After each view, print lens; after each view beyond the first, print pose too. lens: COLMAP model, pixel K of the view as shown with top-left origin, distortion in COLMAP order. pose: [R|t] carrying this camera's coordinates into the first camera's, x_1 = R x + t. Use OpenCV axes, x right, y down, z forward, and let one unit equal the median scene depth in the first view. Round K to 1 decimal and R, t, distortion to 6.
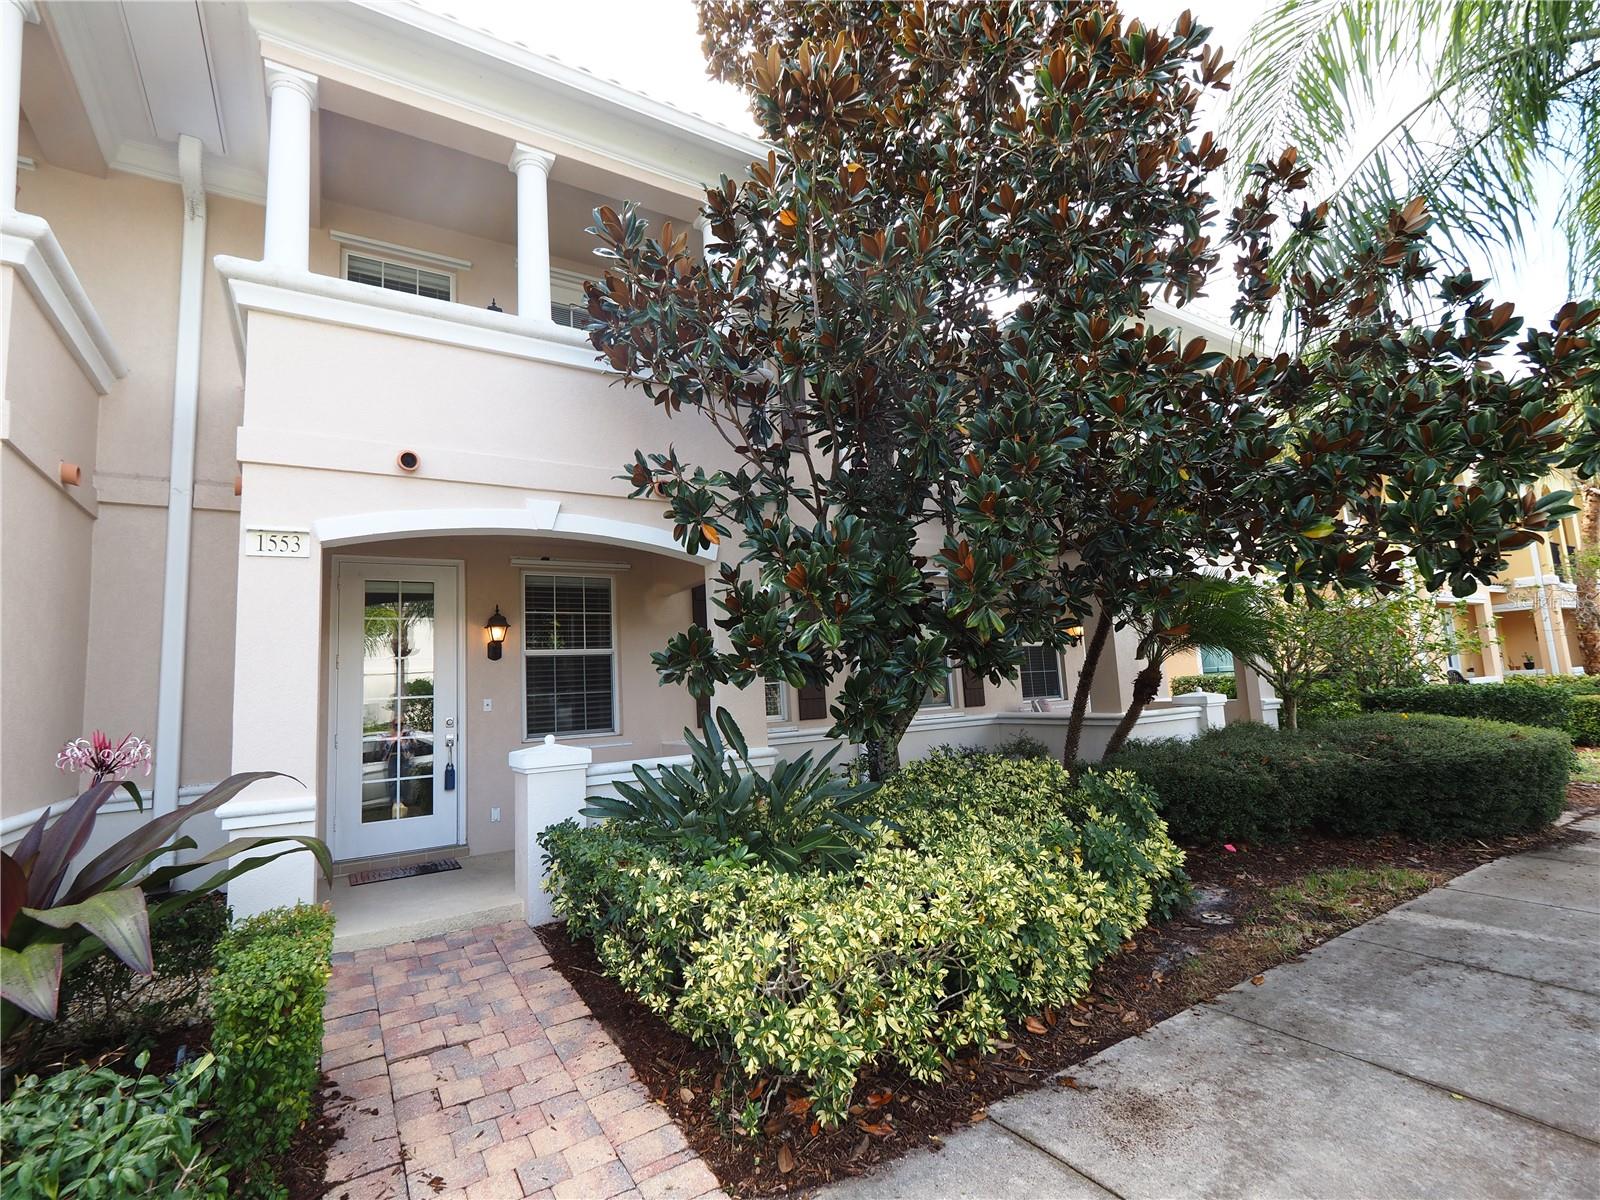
lens RADIAL K [[739.9, 0, 800.0], [0, 739.9, 600.0], [0, 0, 1]] dist [0.000035, 0.000647]
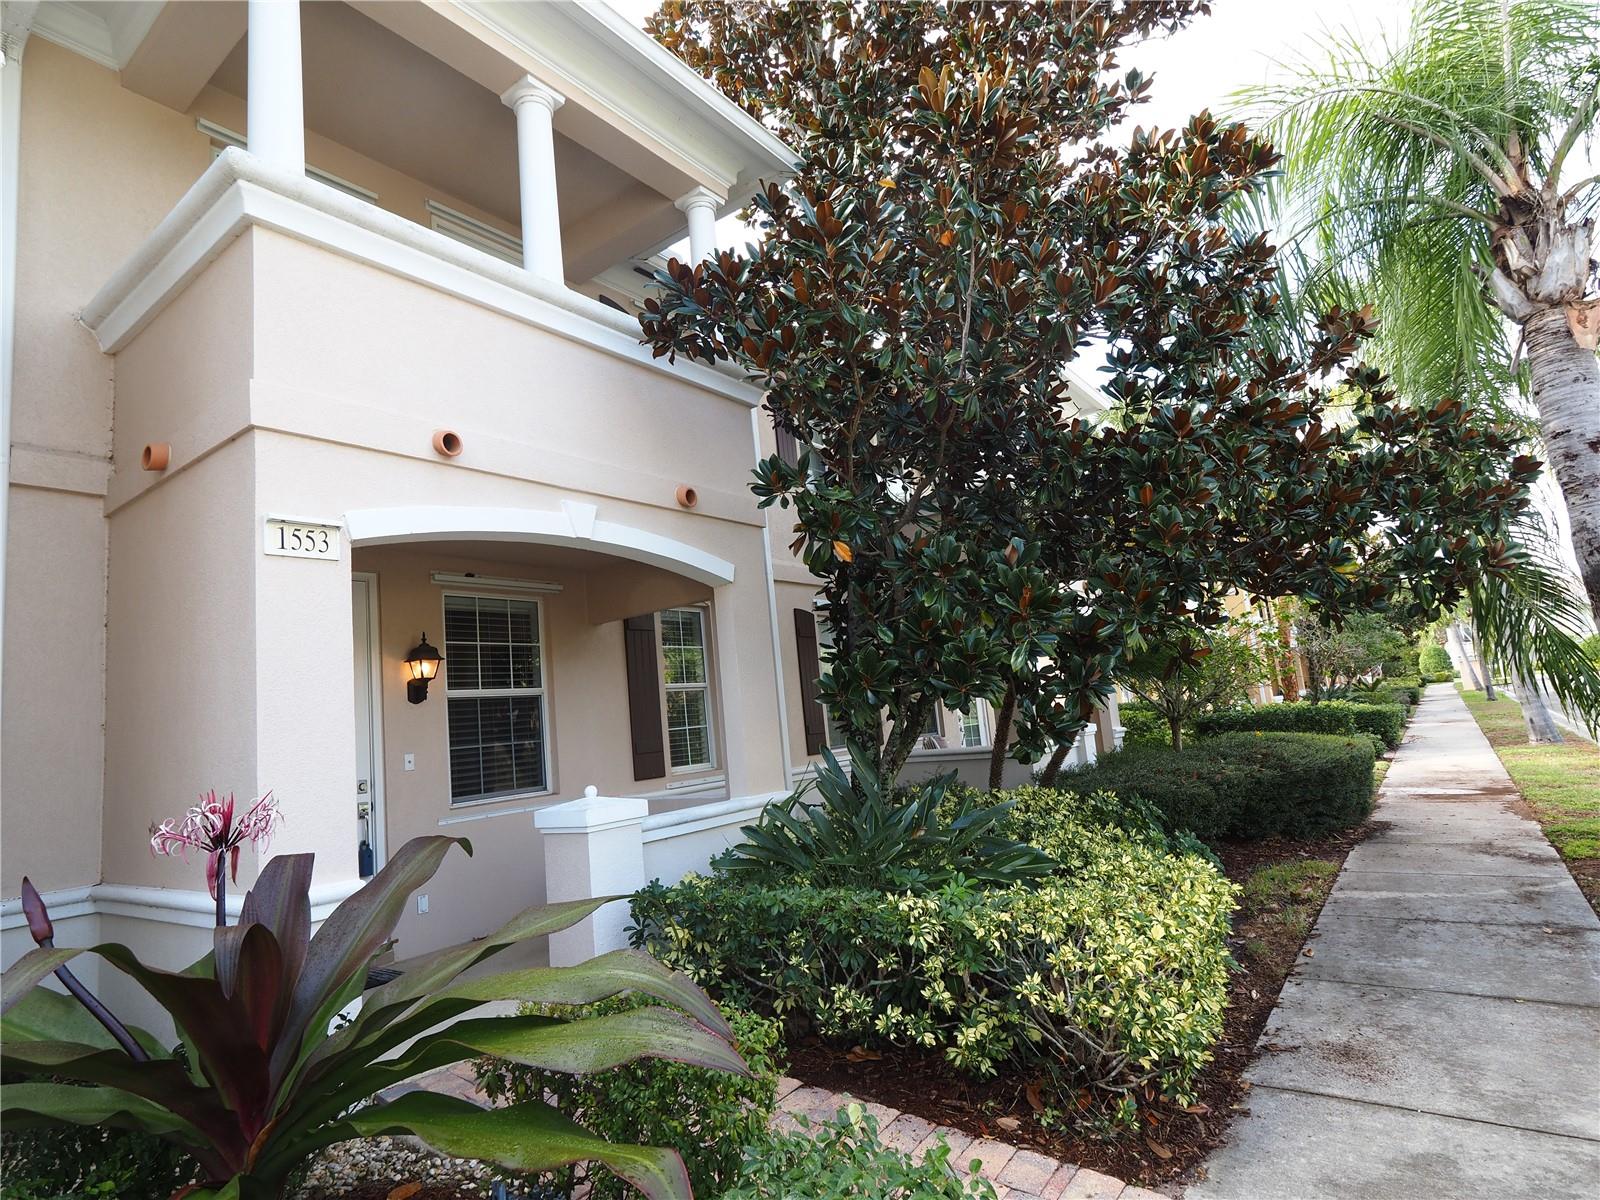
lens RADIAL K [[865.4, 0, 800.0], [0, 865.4, 600.0], [0, 0, 1]] dist [0.005275, 0.000580]
pose [[0.929229, 0.018547, 0.369039, -0.512278], [0.000041, 0.998734, -0.050295, 0.025293], [-0.369505, 0.046751, 0.928052, 0.008423]]
